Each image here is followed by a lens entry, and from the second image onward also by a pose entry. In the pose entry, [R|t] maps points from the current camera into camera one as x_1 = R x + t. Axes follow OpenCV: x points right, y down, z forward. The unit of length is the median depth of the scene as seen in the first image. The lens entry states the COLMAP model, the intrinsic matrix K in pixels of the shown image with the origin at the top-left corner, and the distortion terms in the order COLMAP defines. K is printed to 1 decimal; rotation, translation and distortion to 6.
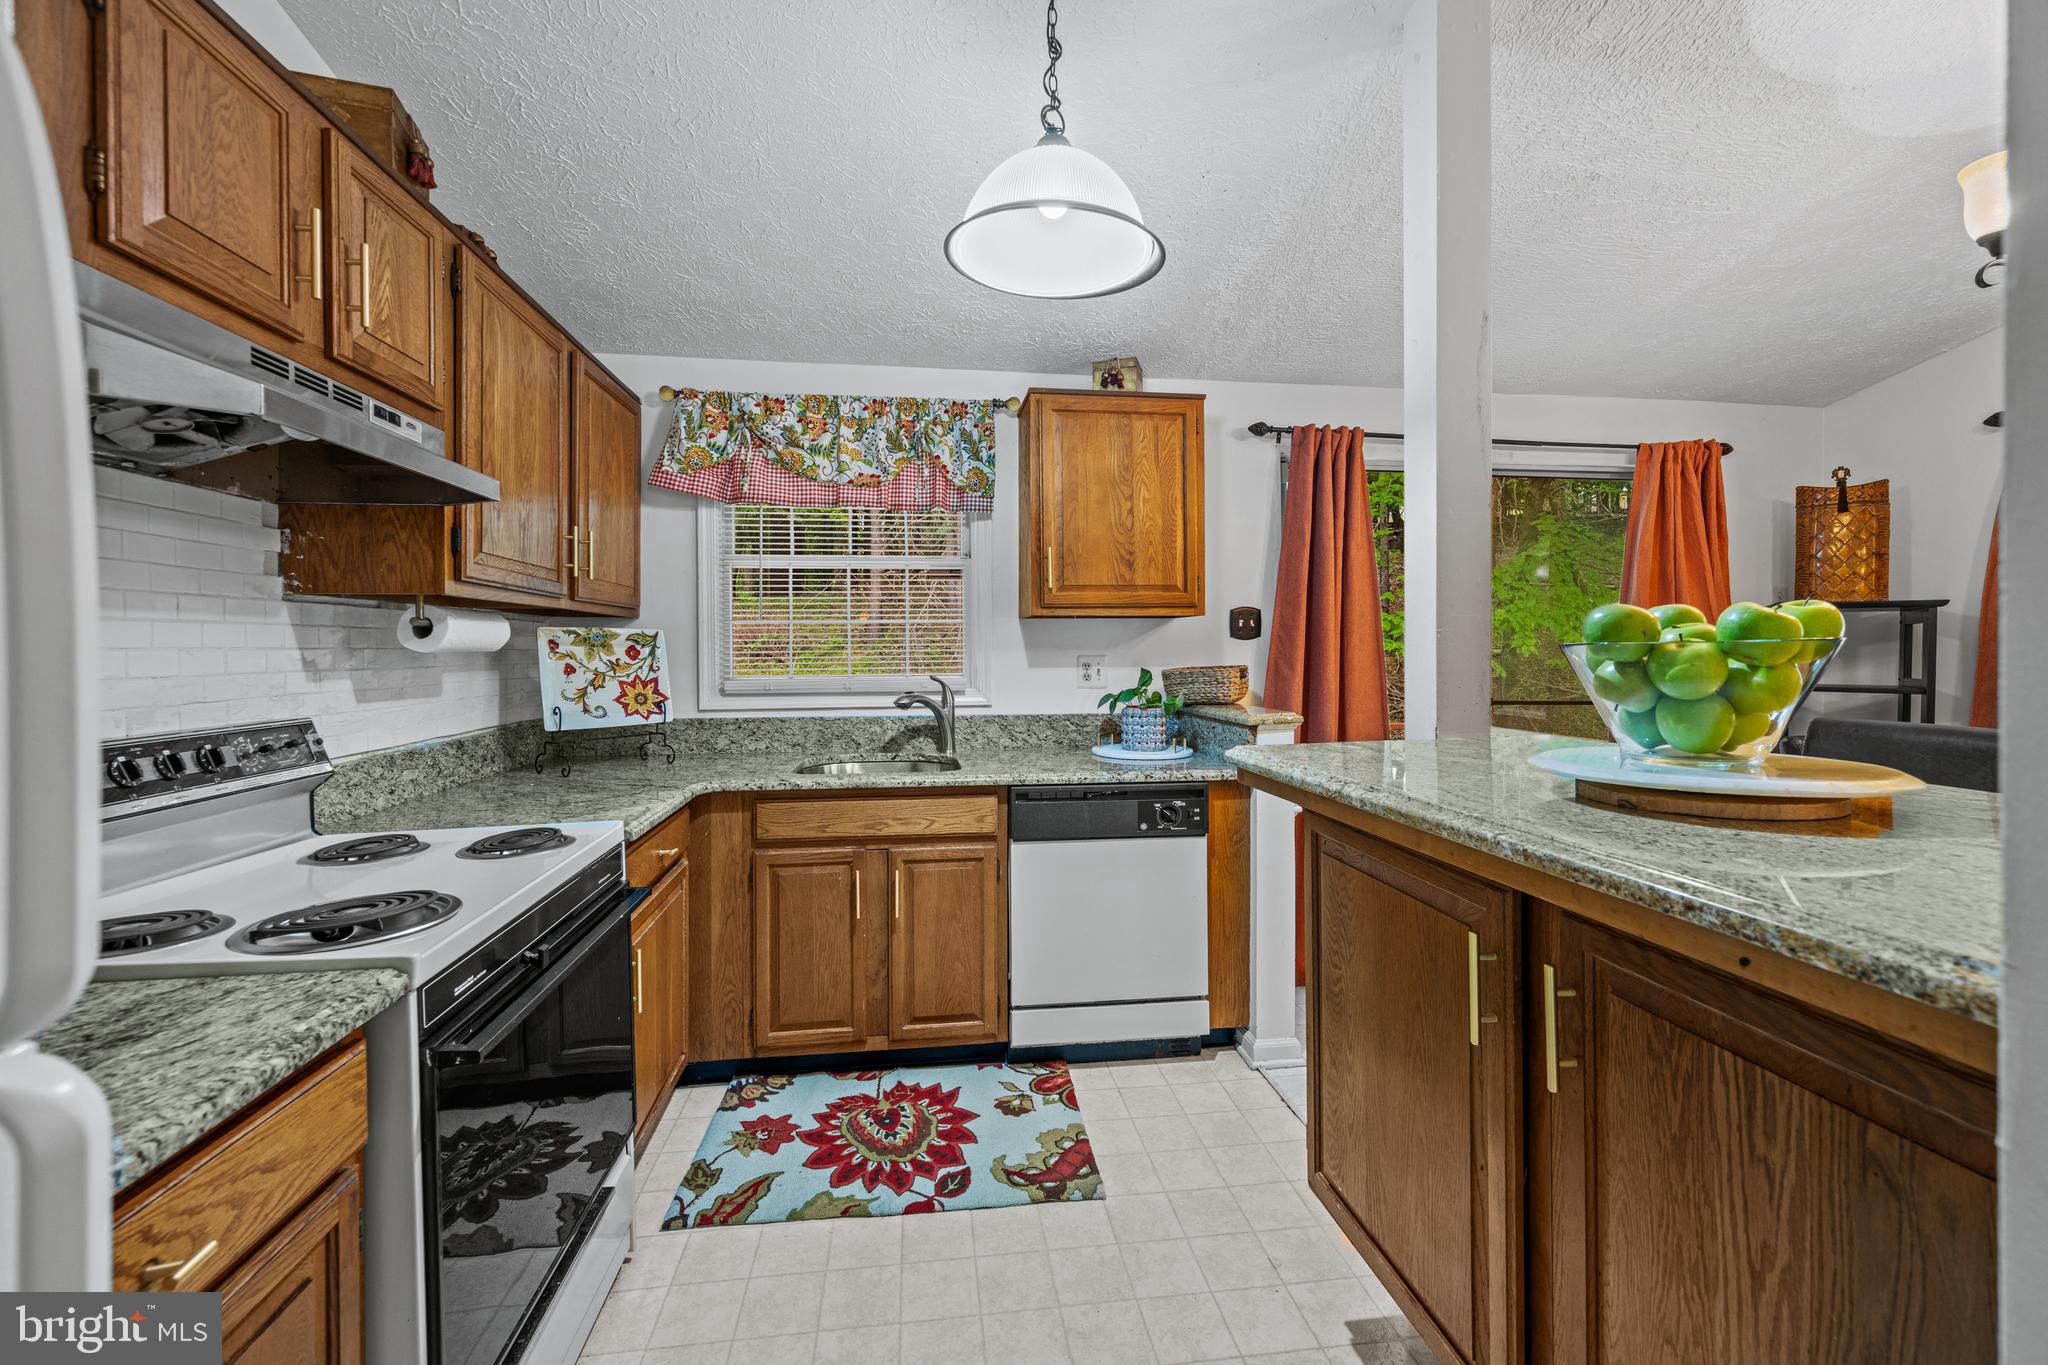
lens RADIAL K [[831.7, 0, 1018.9], [0, 831.7, 656.8], [0, 0, 1]] dist [-0.002064, -0.000244]
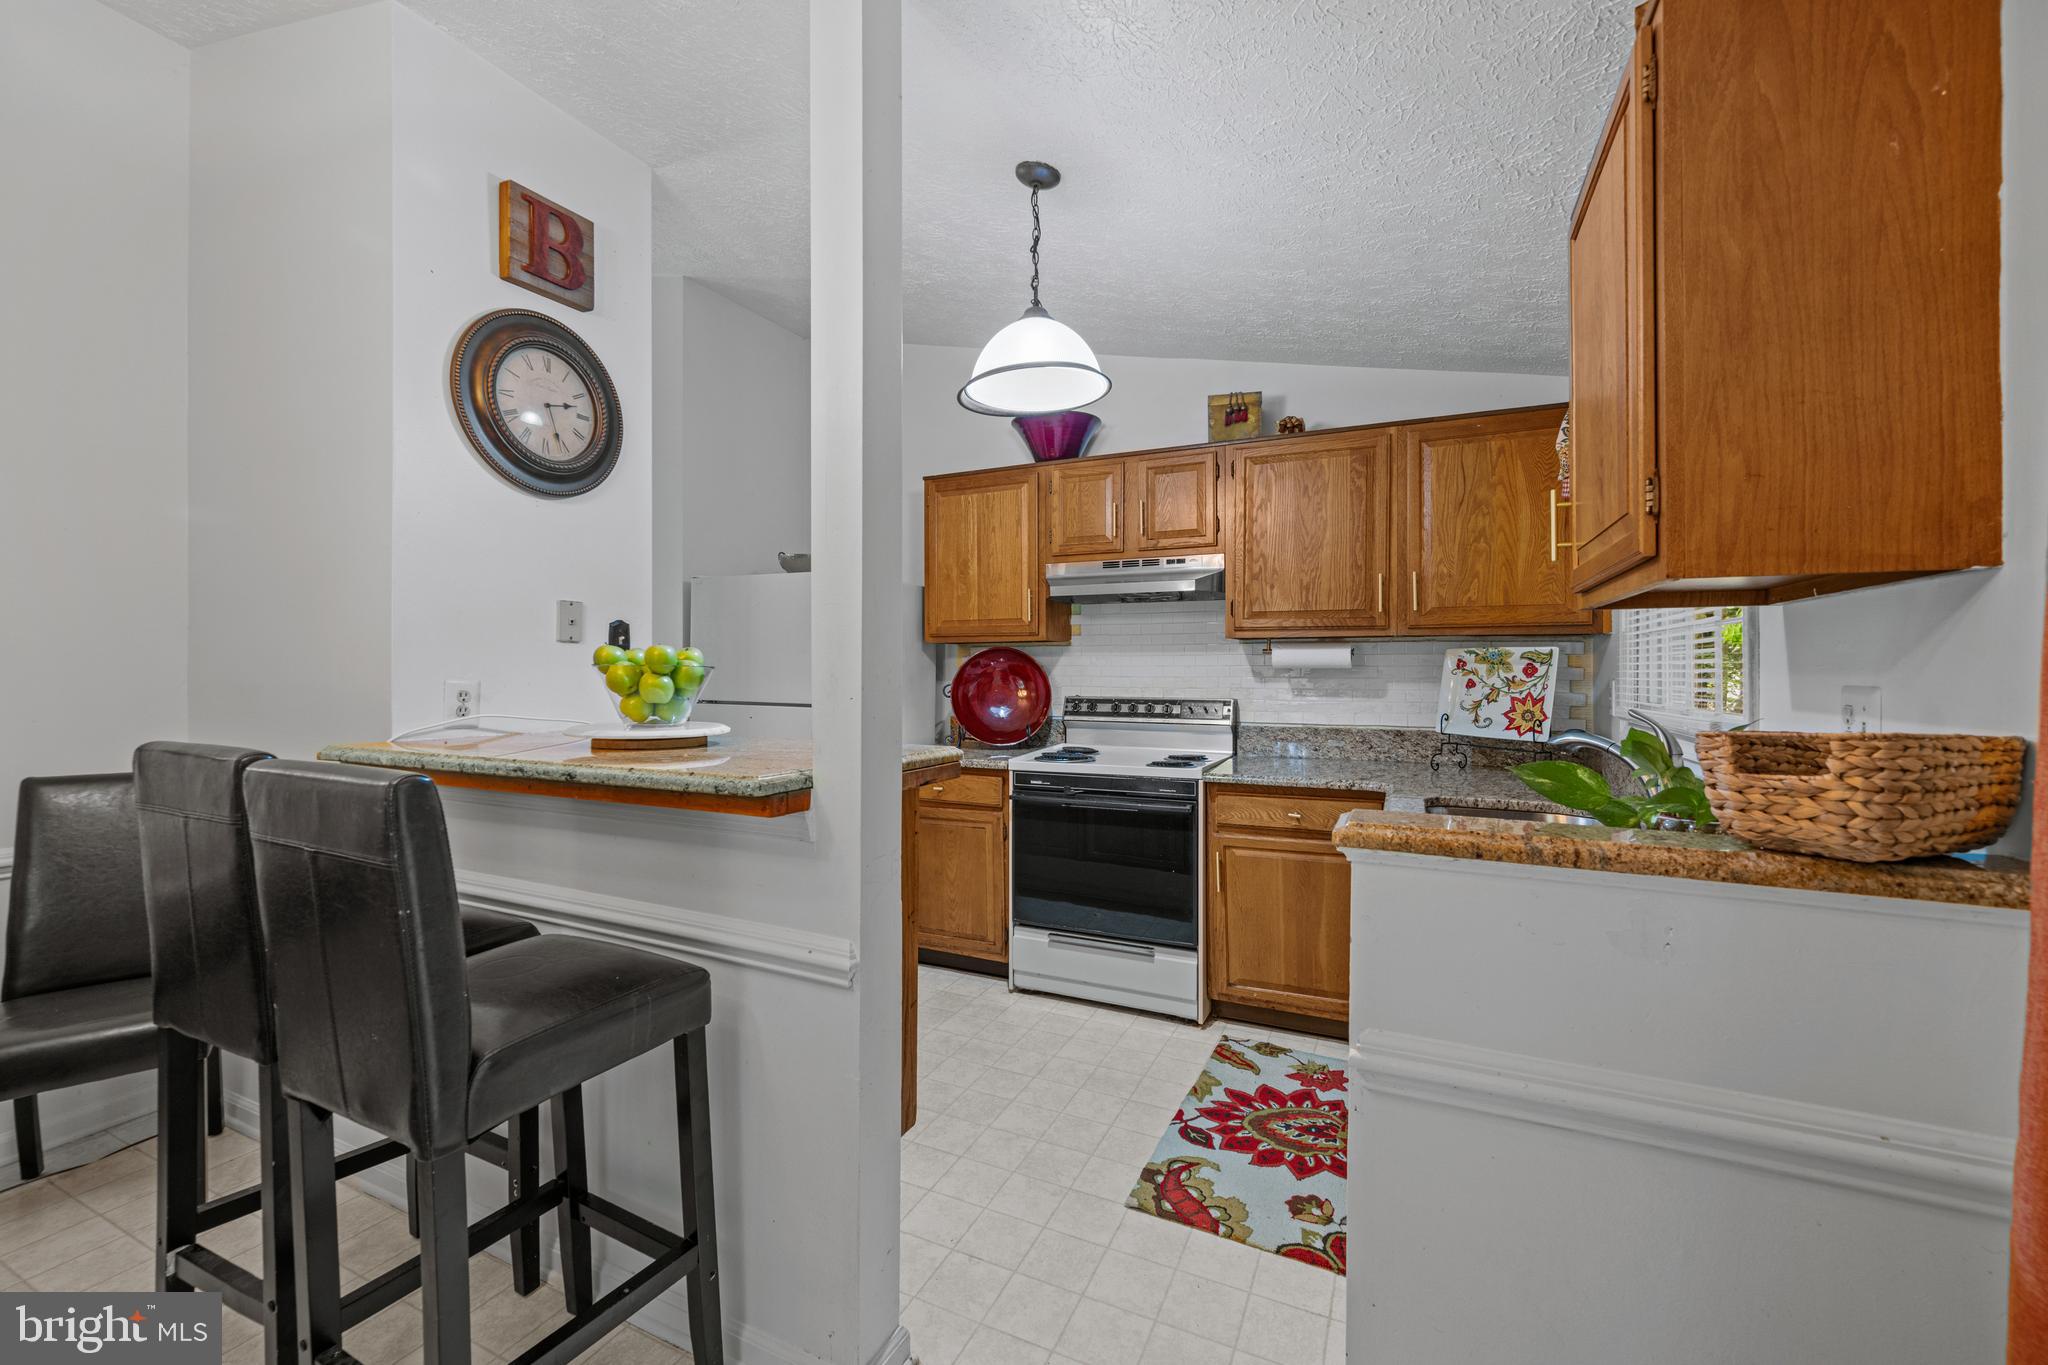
lens RADIAL K [[831.7, 0, 1029.3], [0, 831.7, 677.7], [0, 0, 1]] dist [-0.002064, -0.000244]
pose [[-0.543055, 0.007592, -0.839663, 0.842612], [-0.011613, 0.999796, 0.016550, -0.006521], [0.839617, 0.018738, -0.542855, 1.198521]]
